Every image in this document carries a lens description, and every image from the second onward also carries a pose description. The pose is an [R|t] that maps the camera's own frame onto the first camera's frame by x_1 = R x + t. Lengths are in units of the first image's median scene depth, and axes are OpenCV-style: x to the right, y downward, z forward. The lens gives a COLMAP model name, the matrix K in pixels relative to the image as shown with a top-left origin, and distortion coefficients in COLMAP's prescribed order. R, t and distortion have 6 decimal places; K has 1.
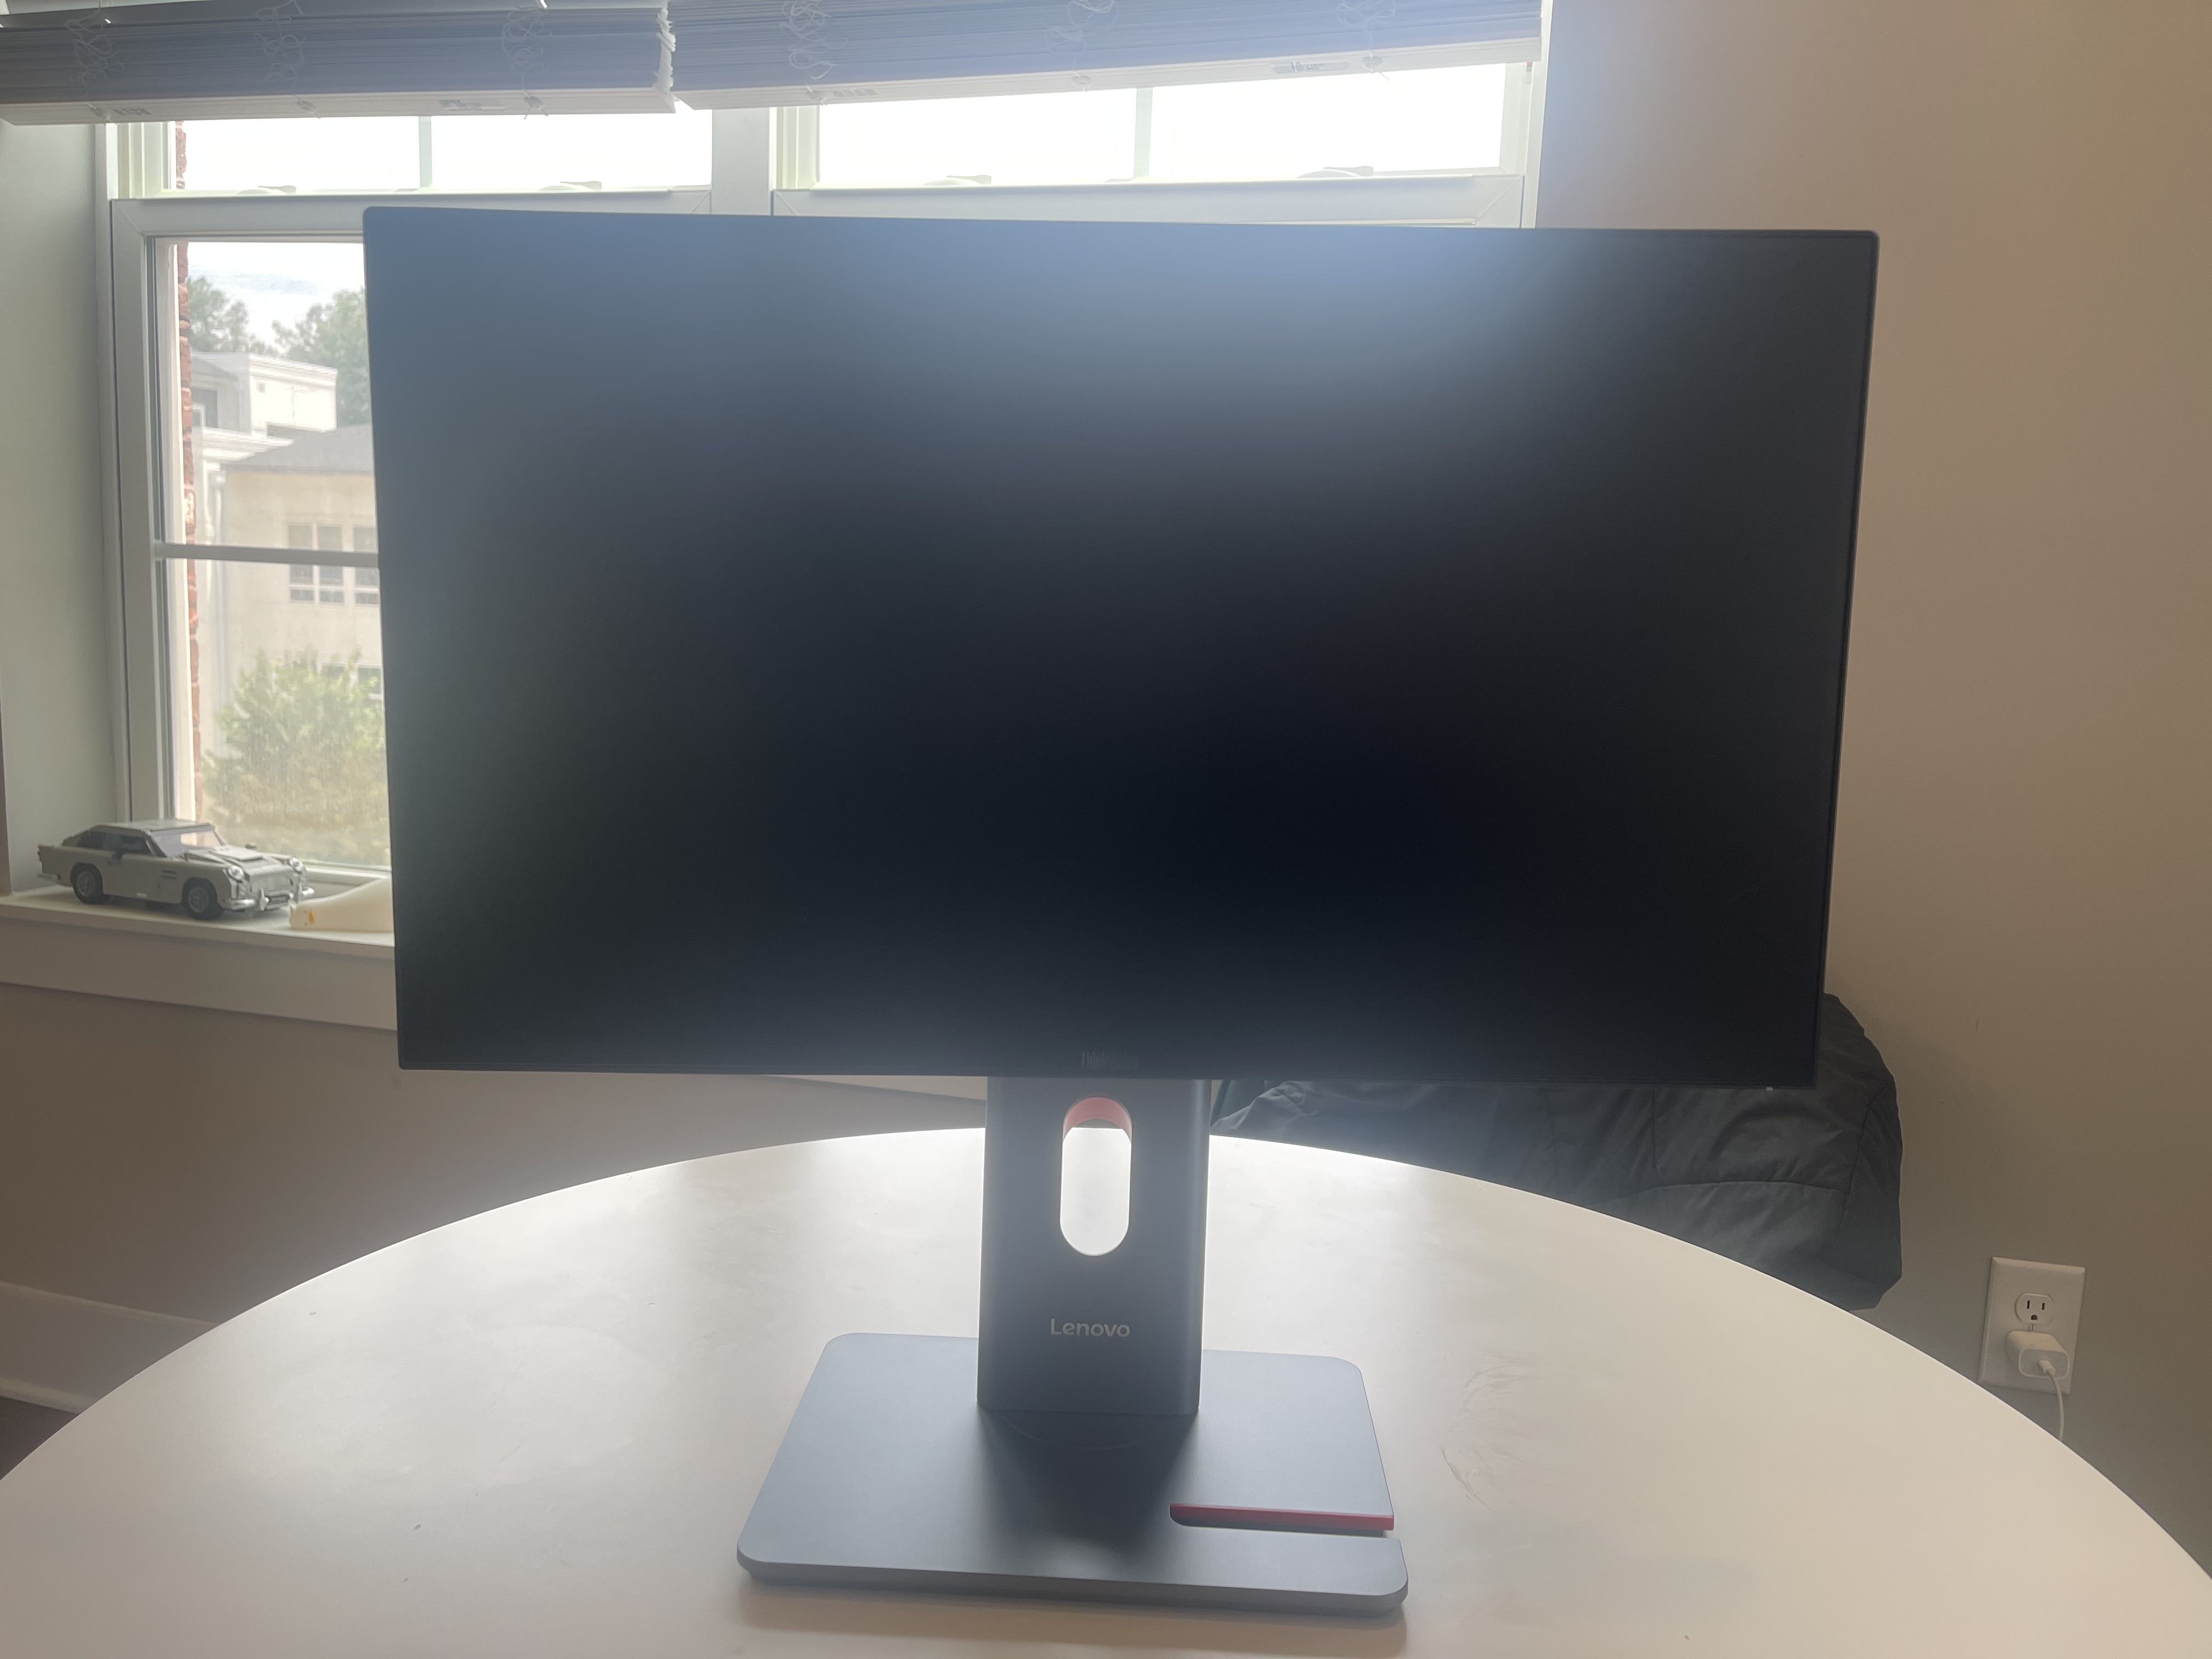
lens RADIAL K [[1688.6, 0, 1114.2], [0, 1688.6, 802.3], [0, 0, 1]] dist [0.045721, -0.094979]
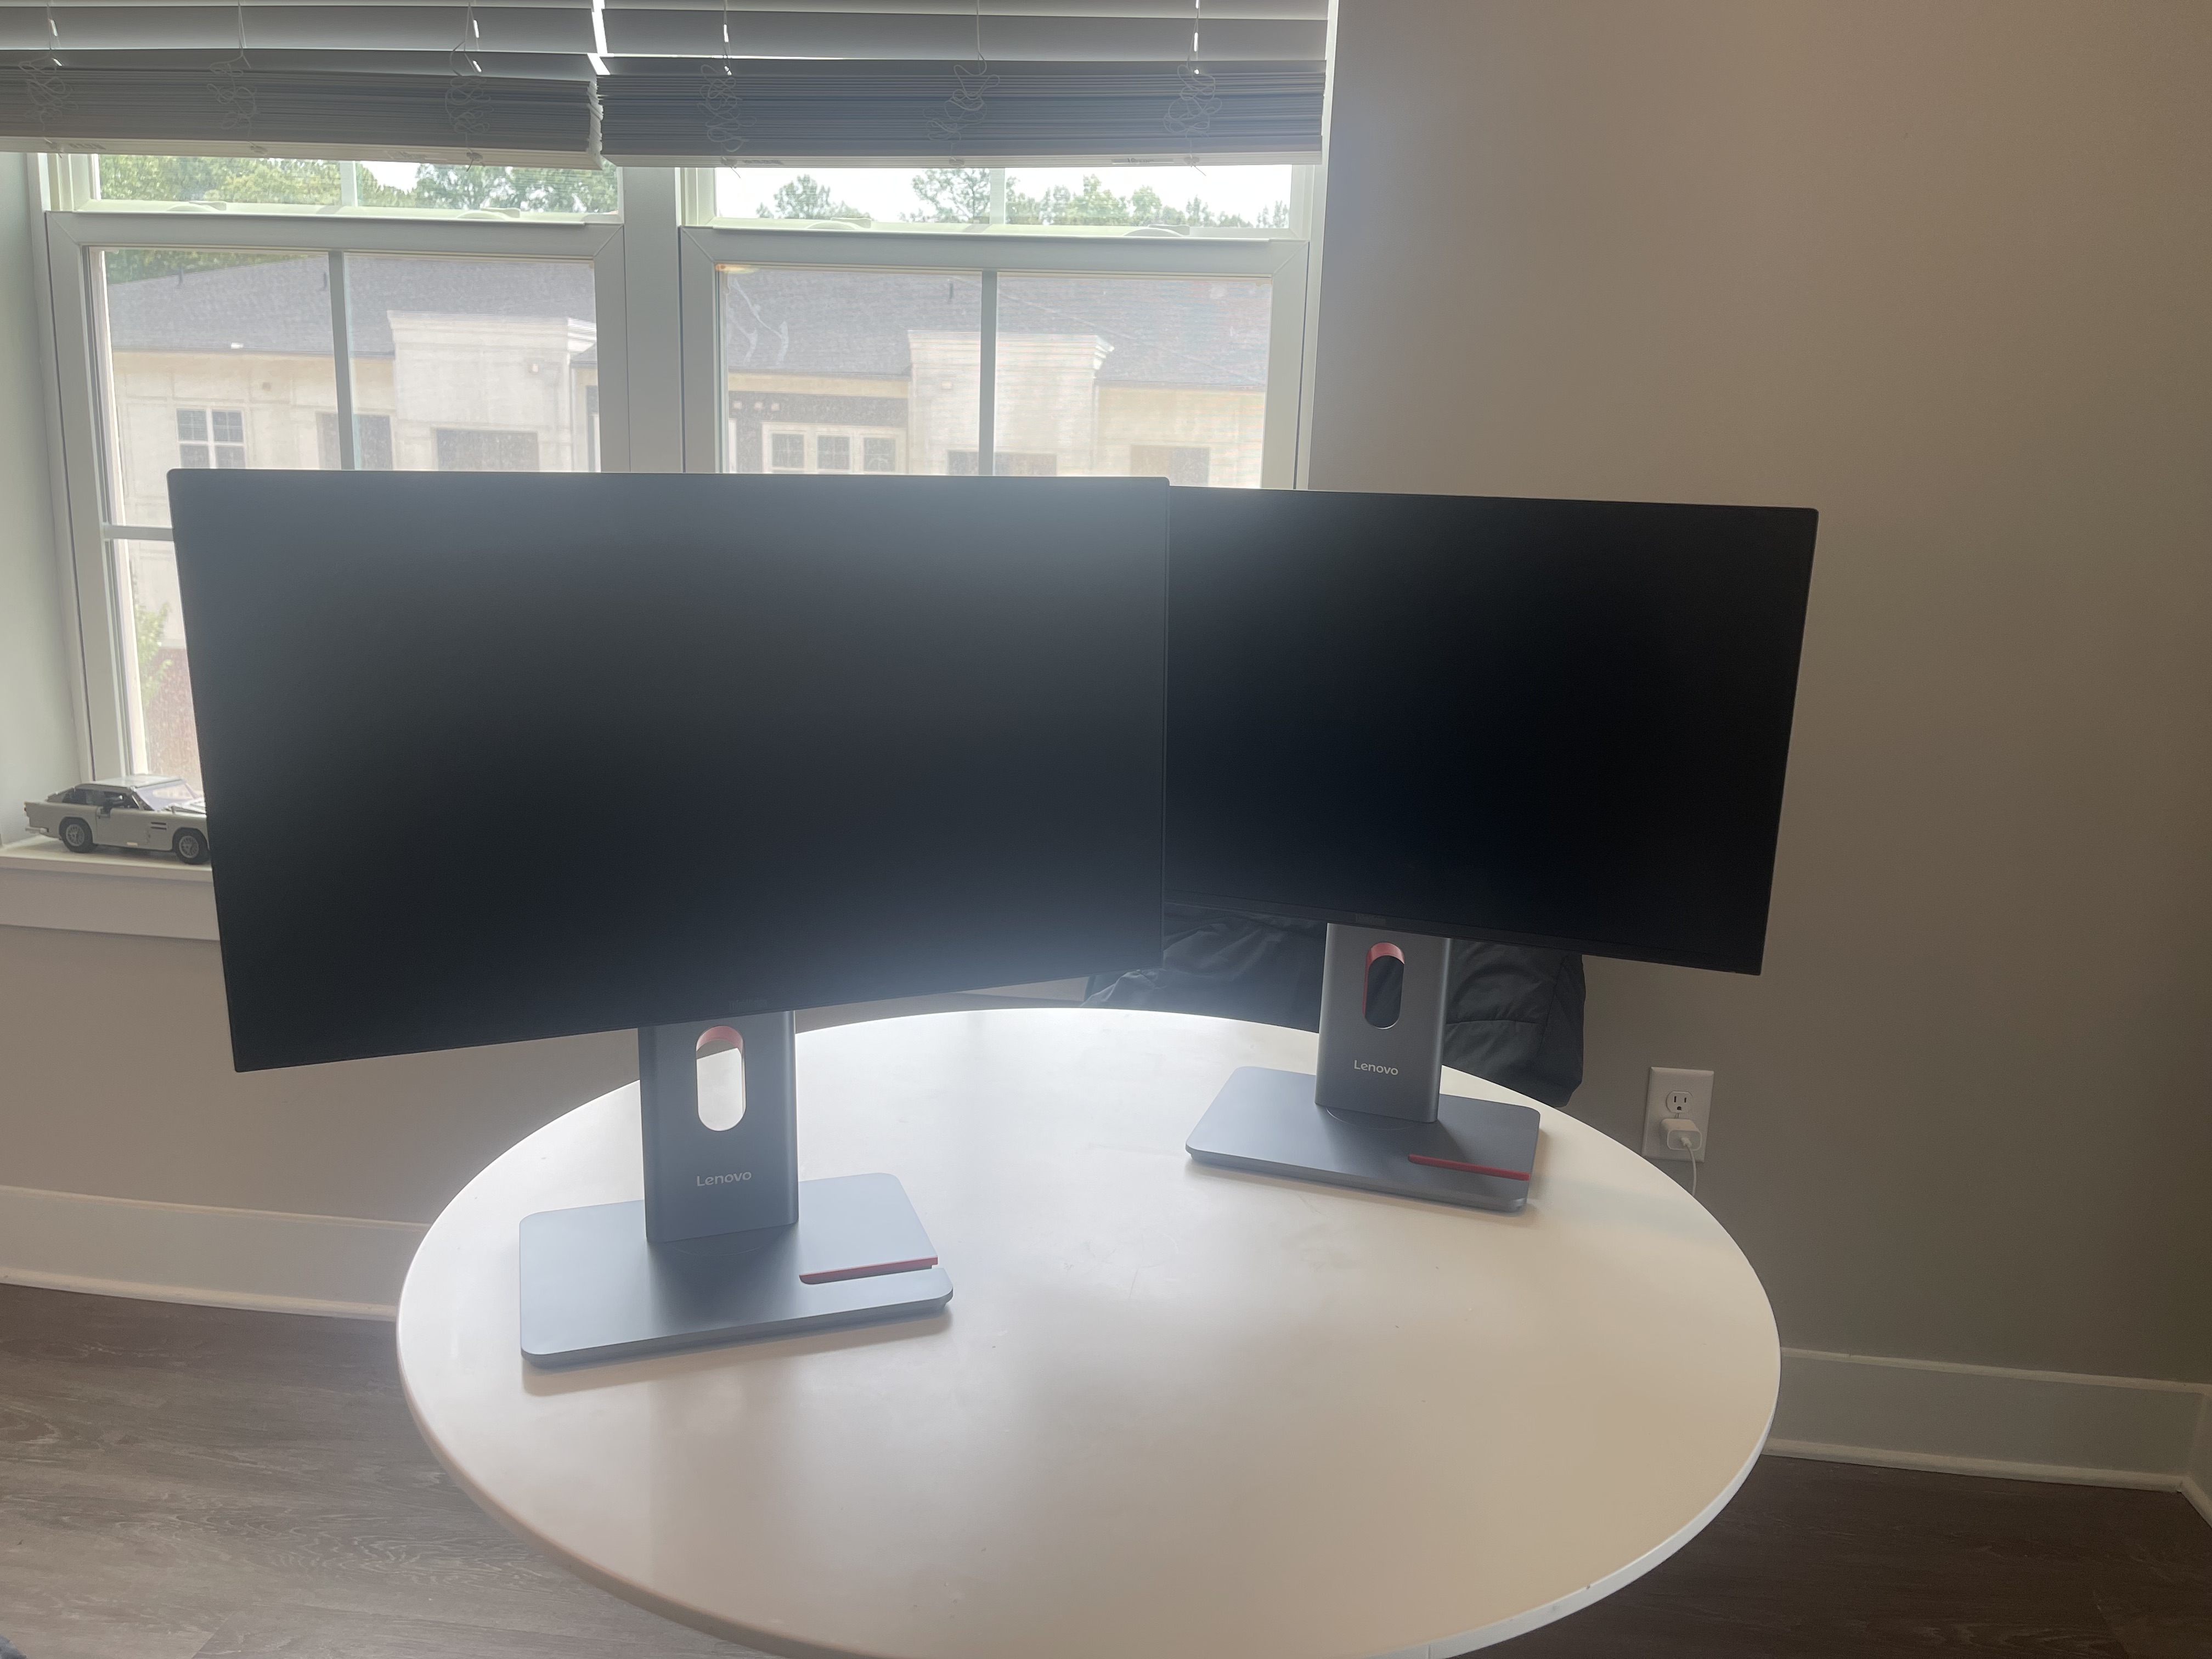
lens RADIAL K [[1688.6, 0, 1114.2], [0, 1688.6, 802.3], [0, 0, 1]] dist [0.045721, -0.094979]
pose [[0.989758, -0.031933, 0.139139, -0.088751], [0.021029, 0.996642, 0.079142, -0.057712], [-0.141199, -0.075406, 0.987105, -0.253951]]
